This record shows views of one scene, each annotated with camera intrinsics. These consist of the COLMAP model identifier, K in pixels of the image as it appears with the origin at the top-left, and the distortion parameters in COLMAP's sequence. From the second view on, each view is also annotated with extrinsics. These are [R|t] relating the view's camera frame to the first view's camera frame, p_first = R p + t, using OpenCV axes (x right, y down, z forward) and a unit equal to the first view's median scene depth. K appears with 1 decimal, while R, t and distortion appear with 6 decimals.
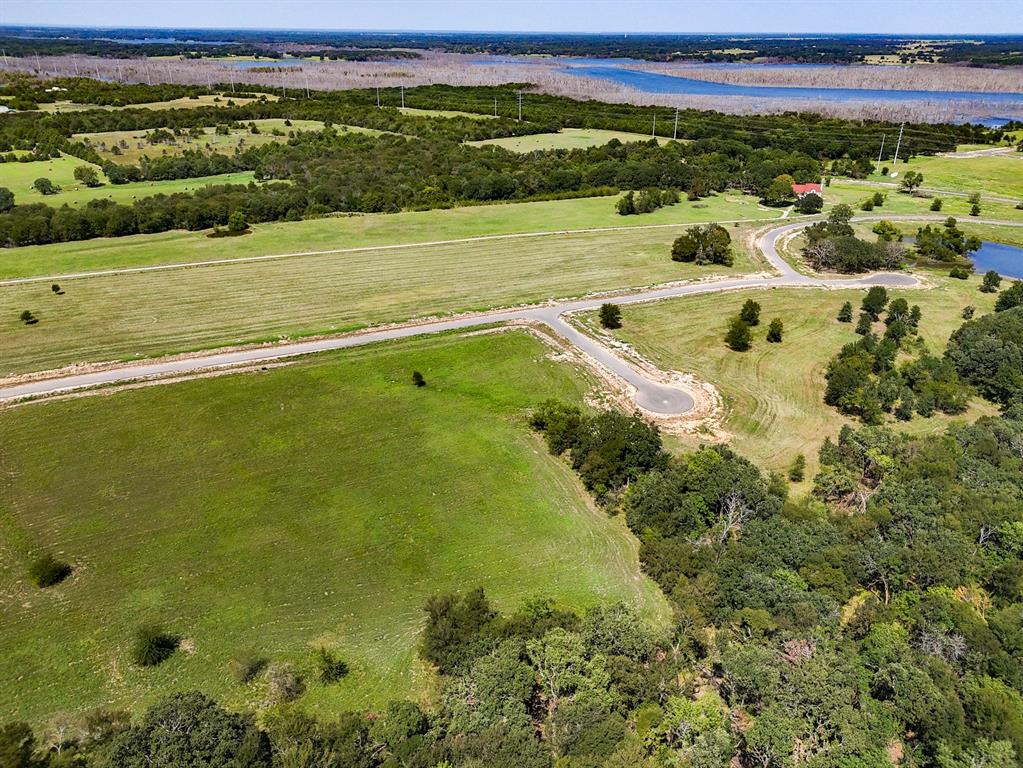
lens RADIAL K [[750.7, 0, 515.2], [0, 750.7, 386.8], [0, 0, 1]] dist [0.059334, -0.053744]
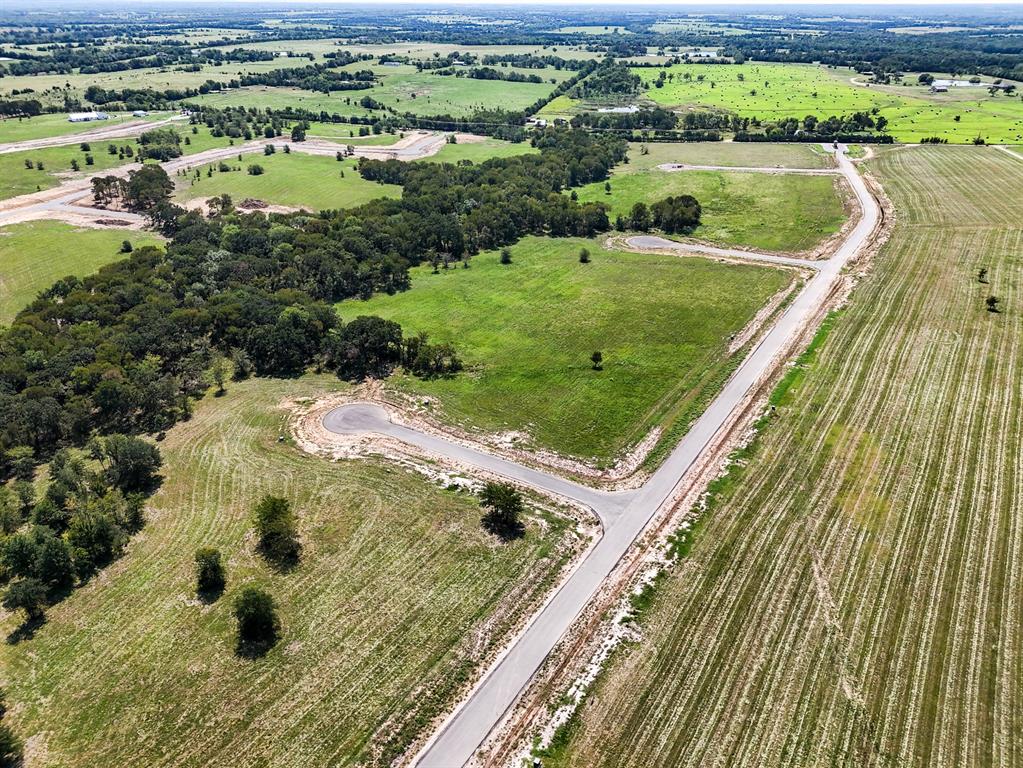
lens RADIAL K [[750.7, 0, 510.3], [0, 750.7, 386.6], [0, 0, 1]] dist [0.059334, -0.053744]
pose [[-0.851136, 0.226239, -0.473691, 0.374962], [-0.236722, 0.639989, 0.731011, -0.577495], [0.468540, 0.734323, -0.491162, 1.228391]]
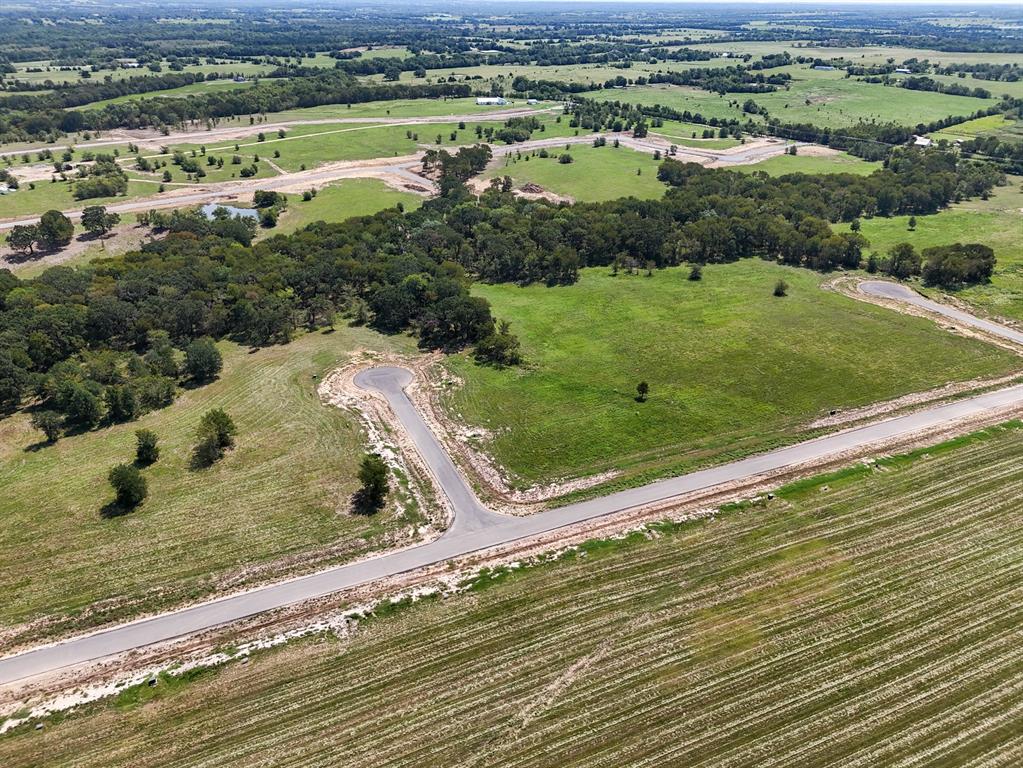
lens RADIAL K [[750.7, 0, 510.4], [0, 750.7, 381.6], [0, 0, 1]] dist [0.059334, -0.053744]
pose [[-0.998855, -0.037494, 0.029698, 0.002696], [0.000562, 0.611655, 0.791124, -0.619549], [-0.047828, 0.790235, -0.610934, 1.307981]]
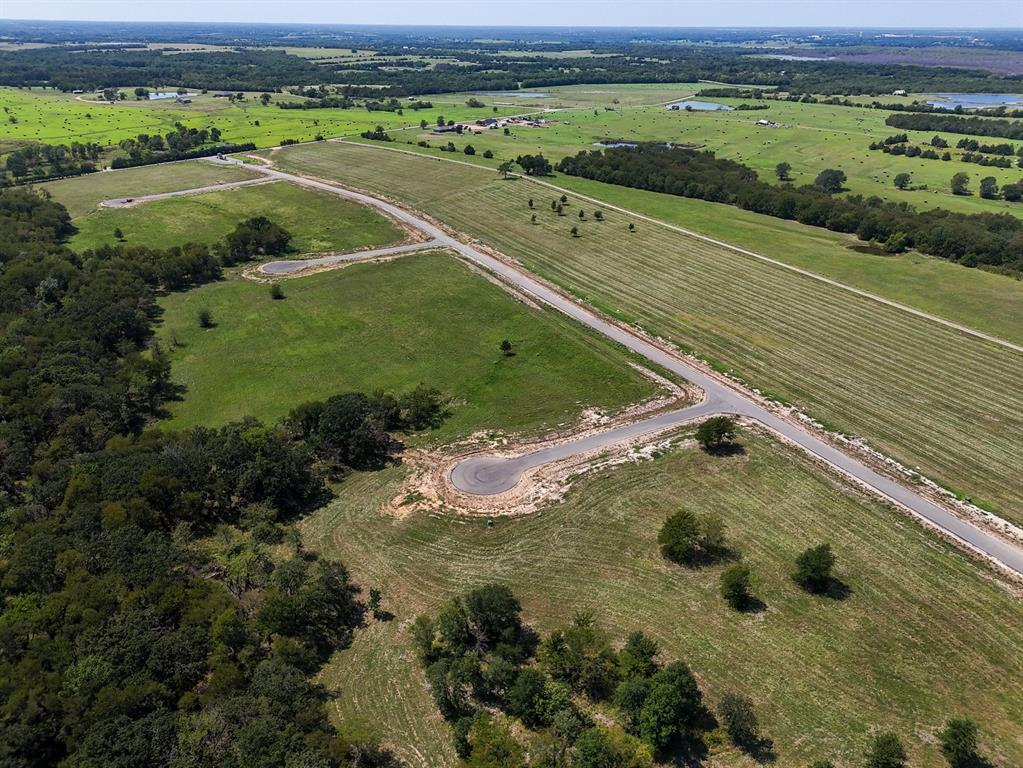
lens RADIAL K [[750.7, 0, 511.5], [0, 750.7, 389.6], [0, 0, 1]] dist [0.059334, -0.053744]
pose [[0.047150, 0.427496, -0.902787, 0.737238], [-0.433467, 0.823016, 0.367083, -0.305313], [0.899935, 0.374021, 0.224111, 0.661914]]
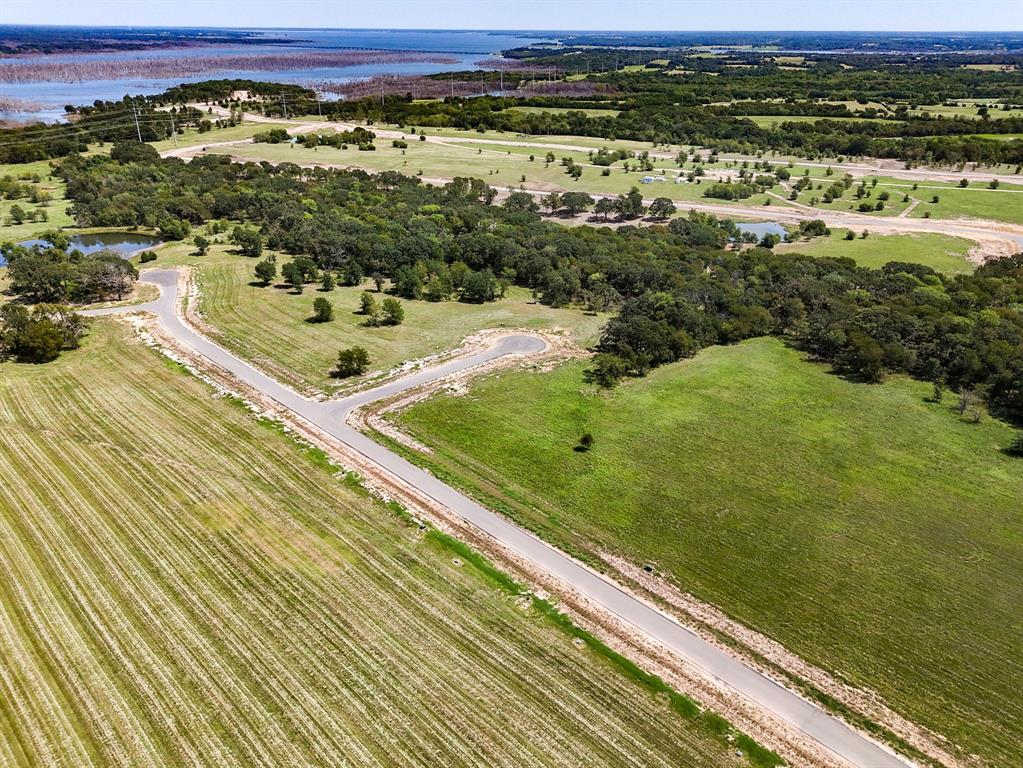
lens RADIAL K [[750.7, 0, 515.1], [0, 750.7, 376.4], [0, 0, 1]] dist [0.059334, -0.053744]
pose [[-0.320411, -0.408037, 0.854893, -0.671366], [0.396302, 0.761960, 0.512213, -0.448585], [-0.860396, 0.502914, -0.082434, 0.927342]]
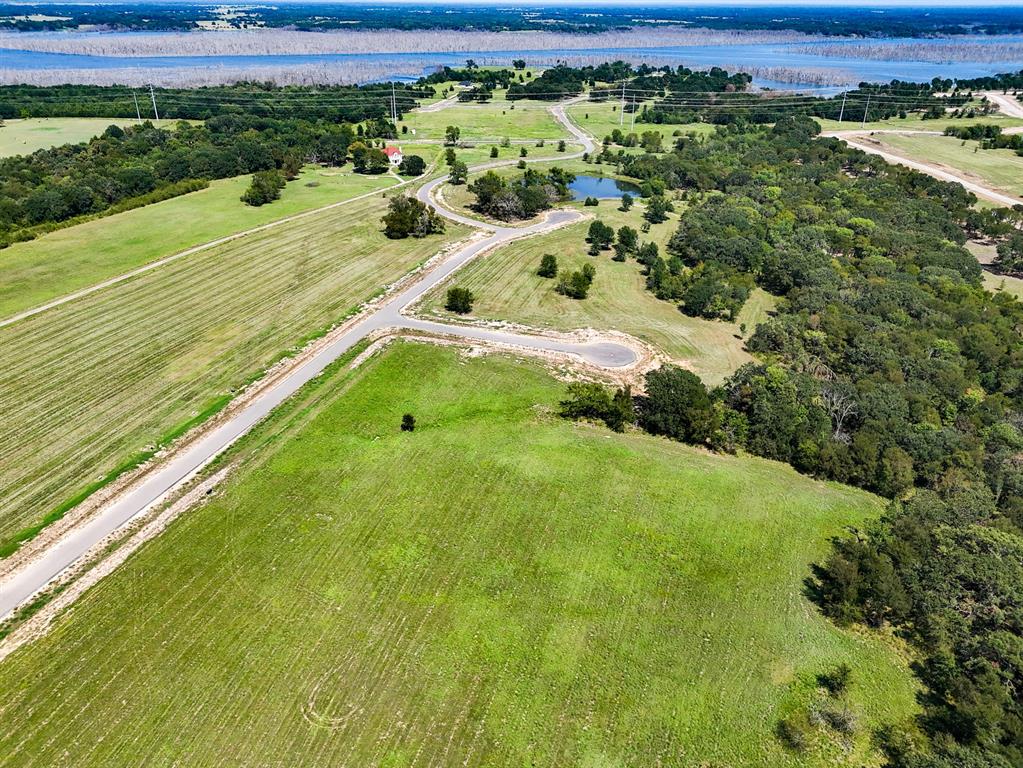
lens RADIAL K [[750.7, 0, 516.9], [0, 750.7, 381.7], [0, 0, 1]] dist [0.059334, -0.053744]
pose [[0.691752, -0.328490, 0.643096, -0.480292], [0.307927, 0.939706, 0.148772, -0.118341], [-0.653192, 0.095113, 0.751195, 0.240753]]
